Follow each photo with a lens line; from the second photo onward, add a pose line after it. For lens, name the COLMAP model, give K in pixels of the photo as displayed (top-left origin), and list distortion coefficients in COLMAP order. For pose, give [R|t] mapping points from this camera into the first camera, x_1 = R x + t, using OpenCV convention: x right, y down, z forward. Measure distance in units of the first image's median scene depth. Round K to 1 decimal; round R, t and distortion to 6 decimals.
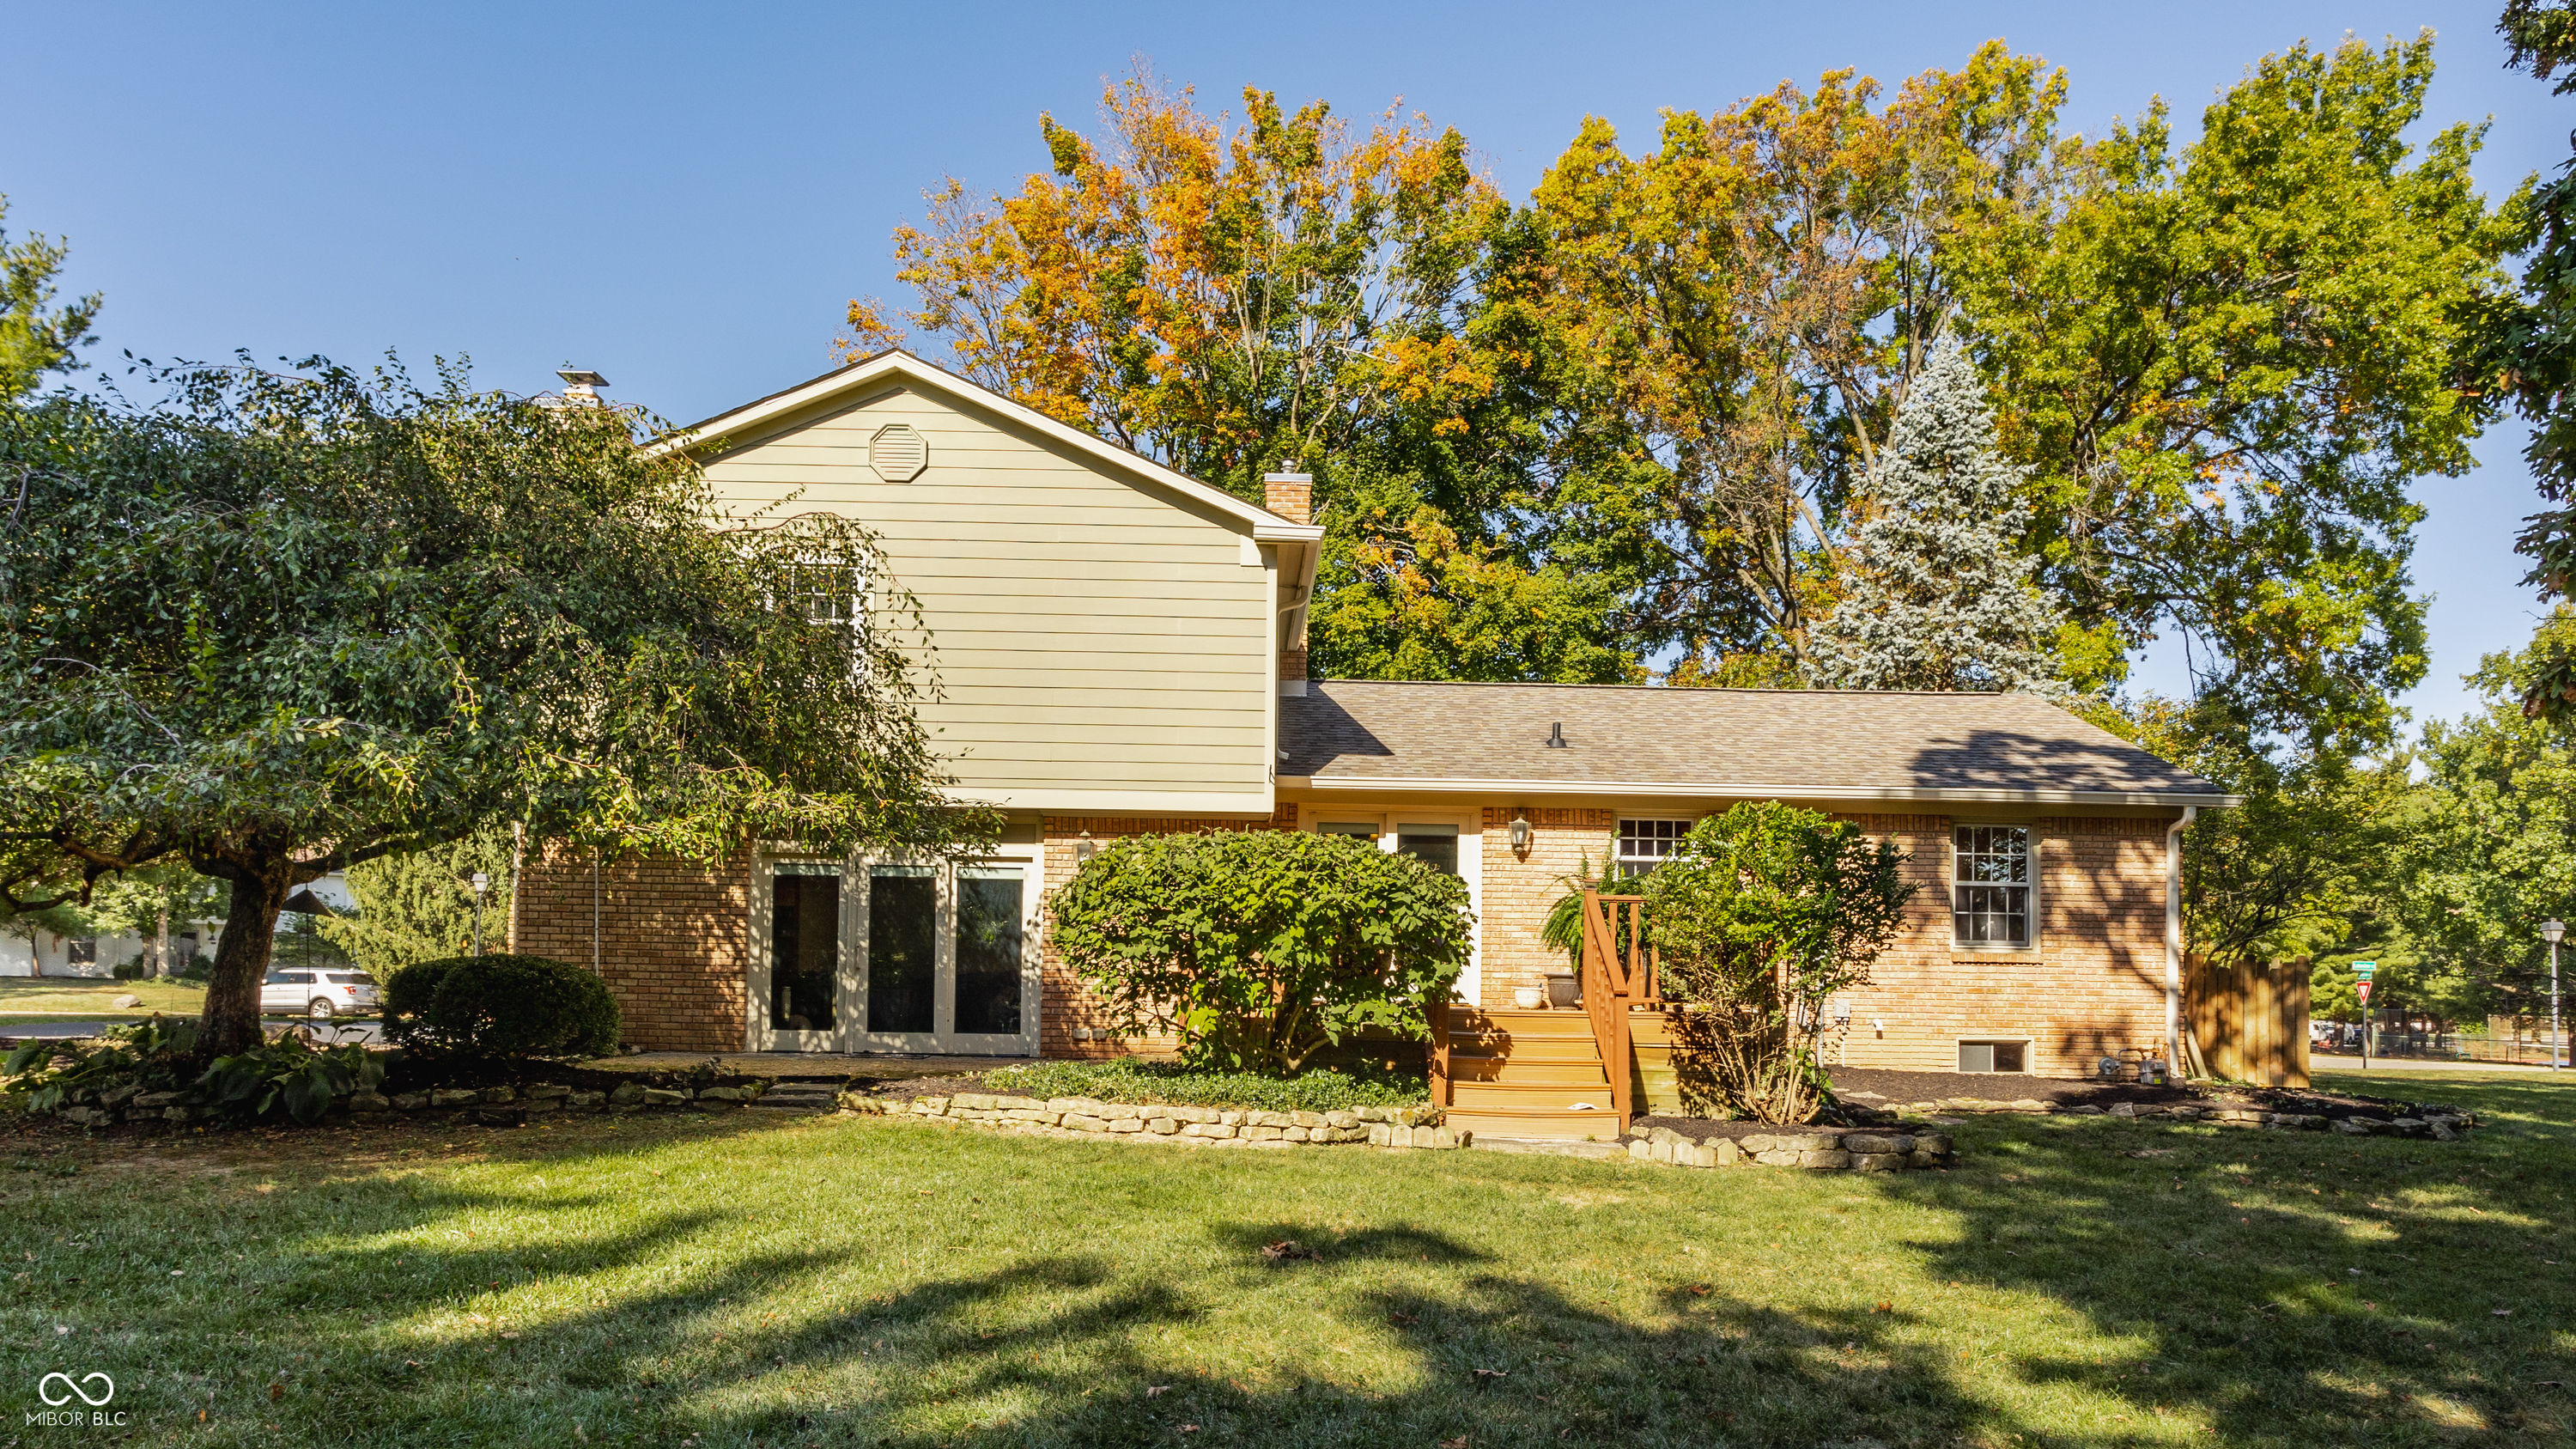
lens RADIAL K [[1628.1, 0, 1287.9], [0, 1628.1, 830.0], [0, 0, 1]] dist [-0.042101, 0.037115]
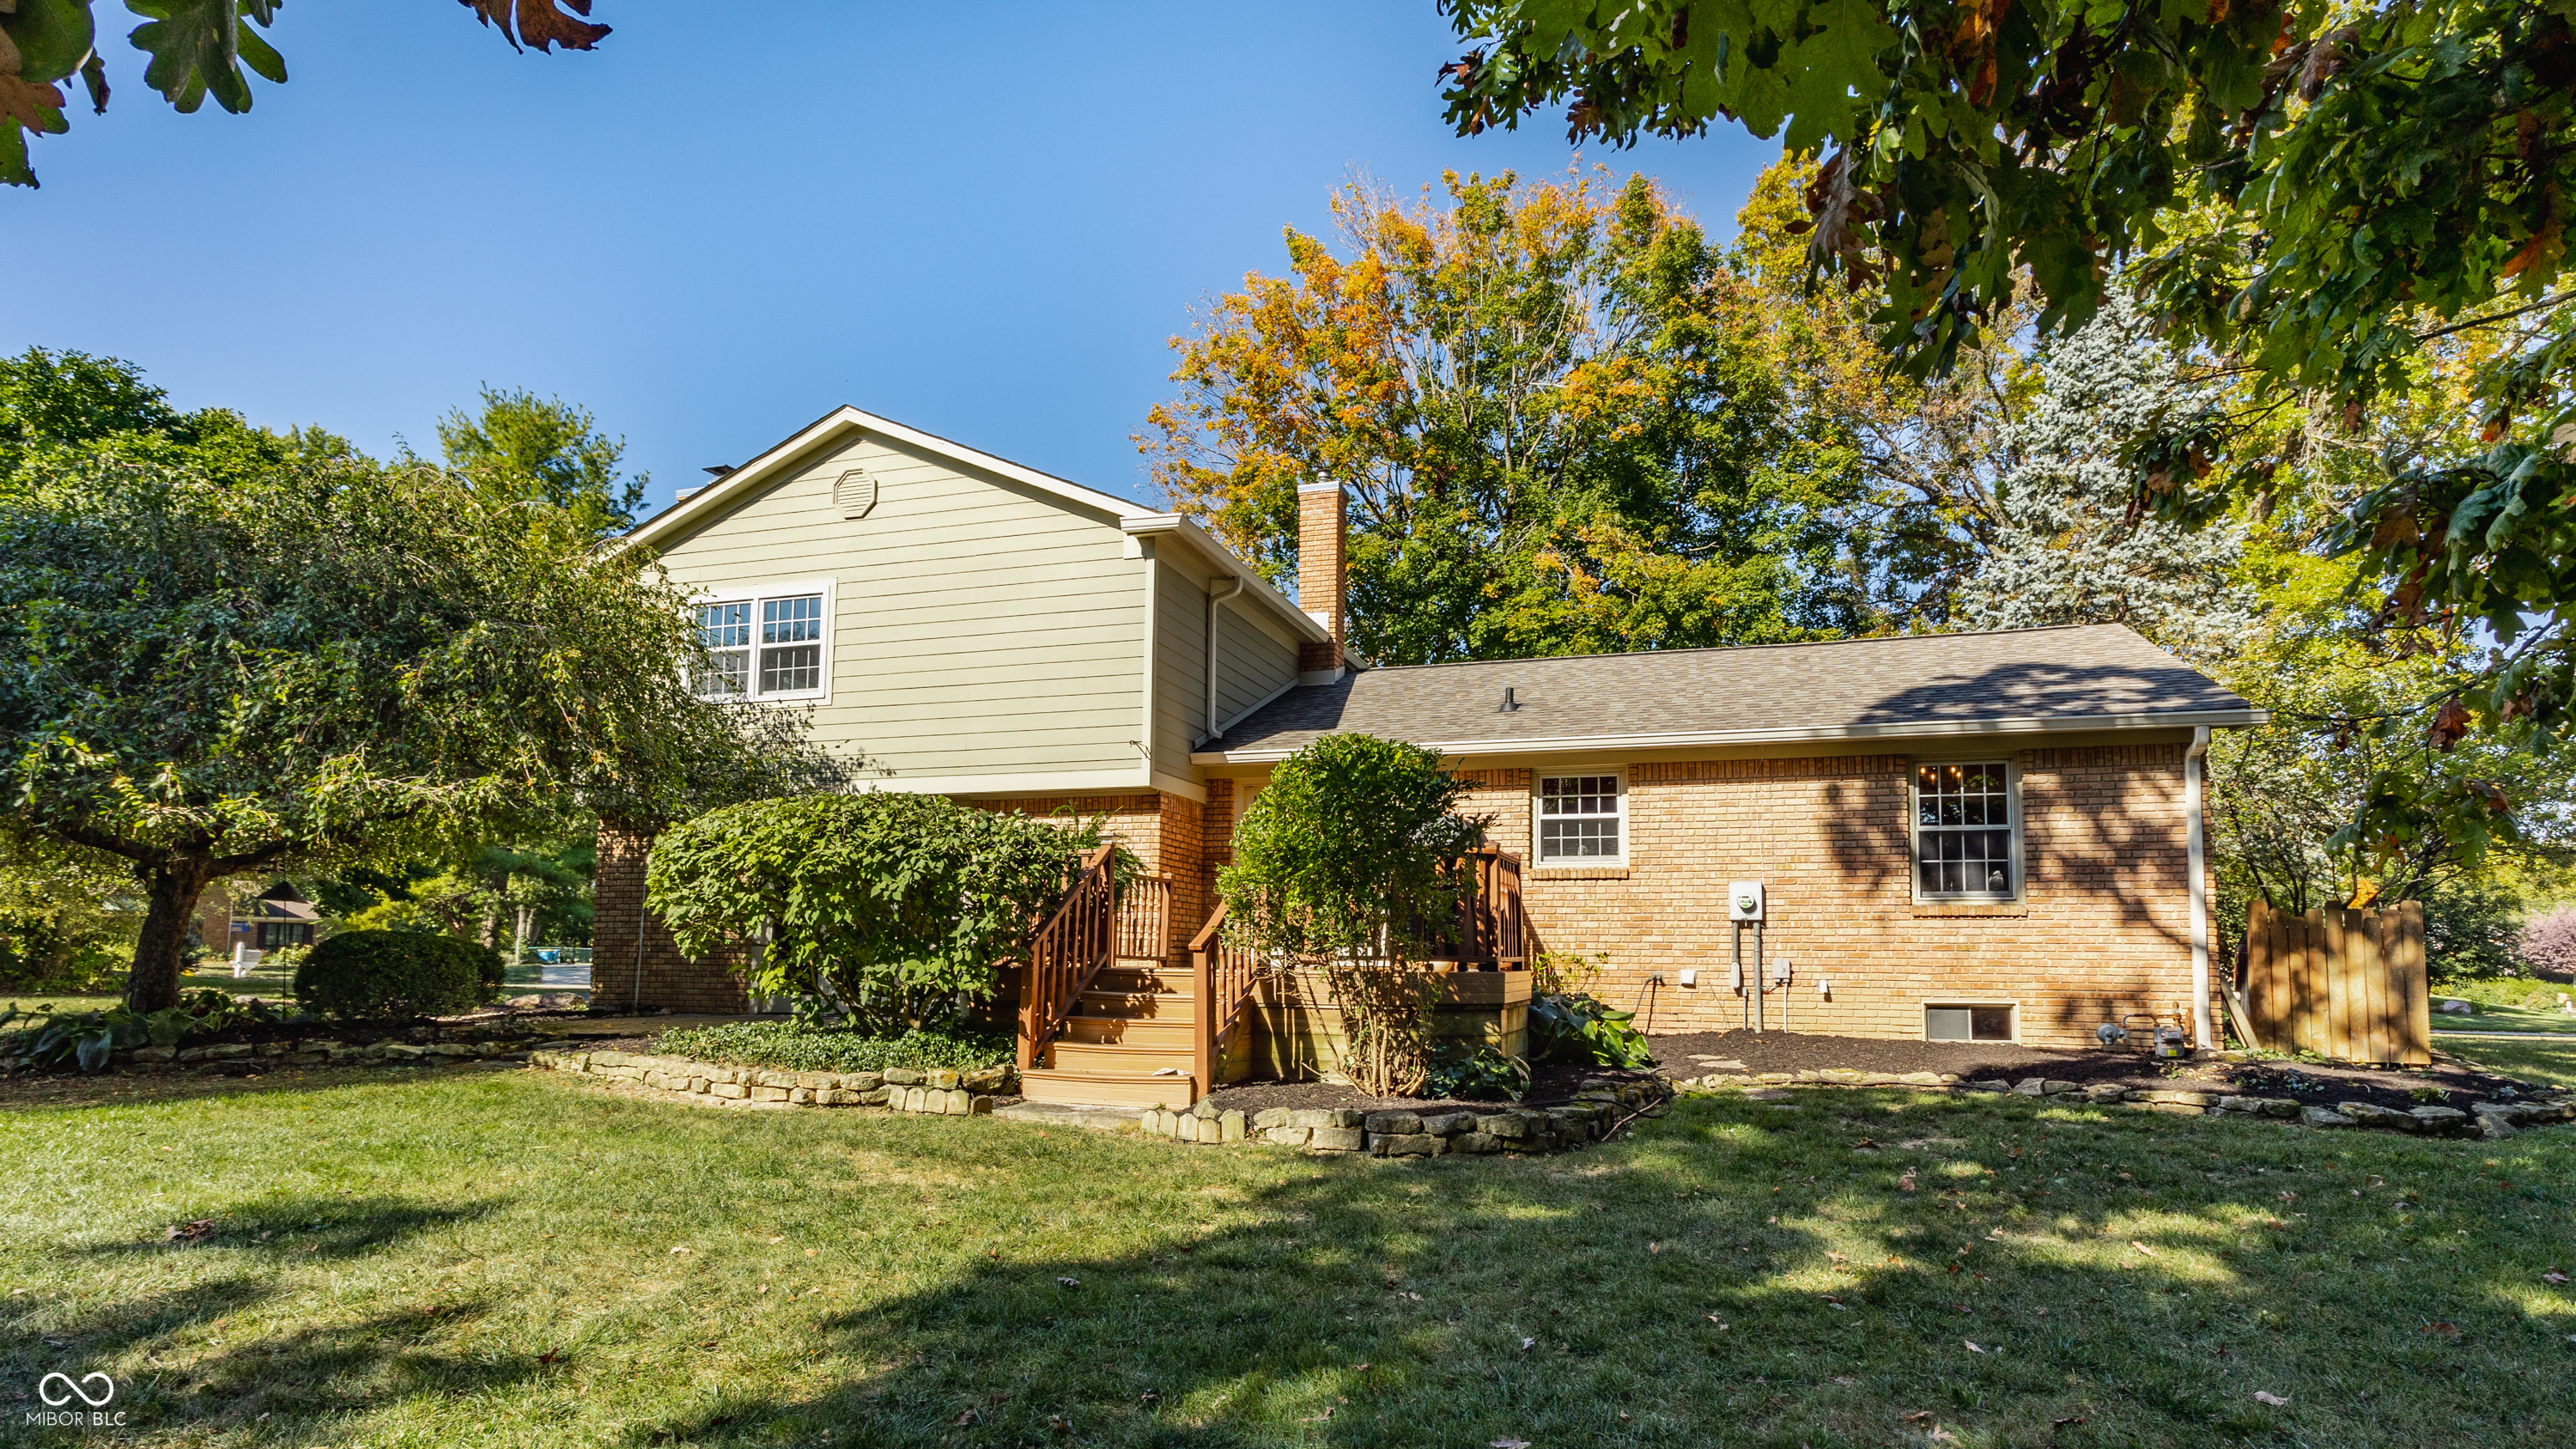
lens RADIAL K [[1317.7, 0, 1289.5], [0, 1317.7, 778.5], [0, 0, 1]] dist [-0.024037, -0.000041]
pose [[0.943331, -0.050364, -0.328009, 0.323916], [0.036811, 0.998197, -0.047402, 0.025859], [0.329805, 0.032641, 0.943484, 0.199859]]
